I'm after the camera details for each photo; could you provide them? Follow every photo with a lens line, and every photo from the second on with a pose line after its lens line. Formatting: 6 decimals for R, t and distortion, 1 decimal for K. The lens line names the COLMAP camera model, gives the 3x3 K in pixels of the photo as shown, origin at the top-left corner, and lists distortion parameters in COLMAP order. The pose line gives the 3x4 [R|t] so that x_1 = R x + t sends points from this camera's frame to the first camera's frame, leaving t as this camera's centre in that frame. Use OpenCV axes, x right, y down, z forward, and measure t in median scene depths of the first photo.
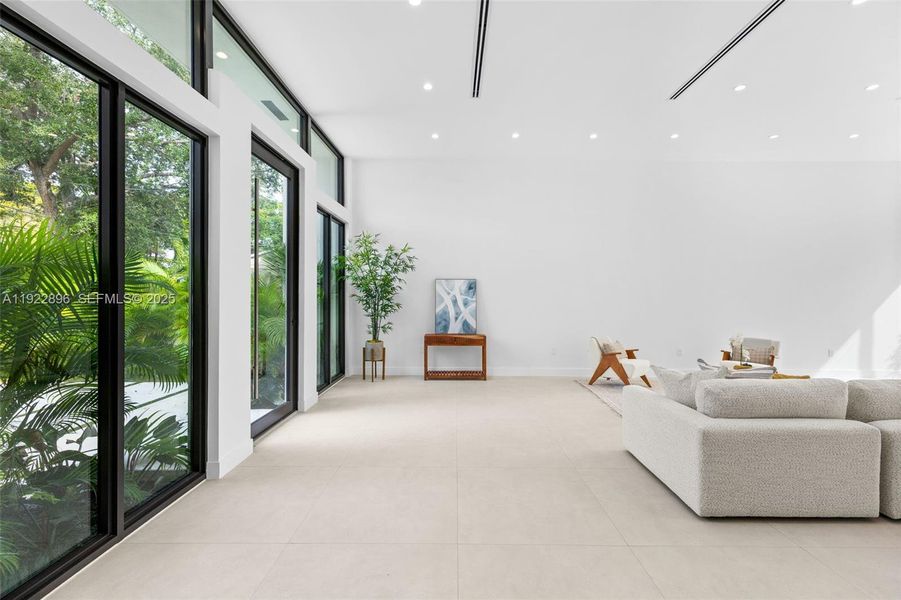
lens RADIAL K [[378.8, 0, 453.7], [0, 378.8, 298.9], [0, 0, 1]] dist [-0.001564, -0.000061]
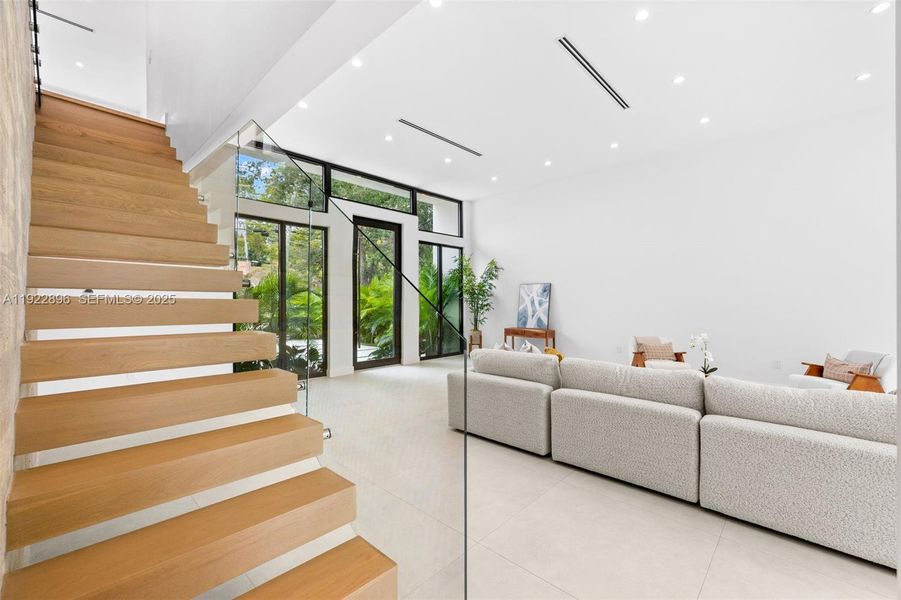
lens RADIAL K [[378.8, 0, 453.7], [0, 378.8, 298.9], [0, 0, 1]] dist [-0.001564, -0.000061]
pose [[0.727646, -0.009023, -0.685894, 0.661728], [-0.005690, 0.999800, -0.019189, 0.022001], [0.685929, 0.017866, 0.727449, -0.066857]]
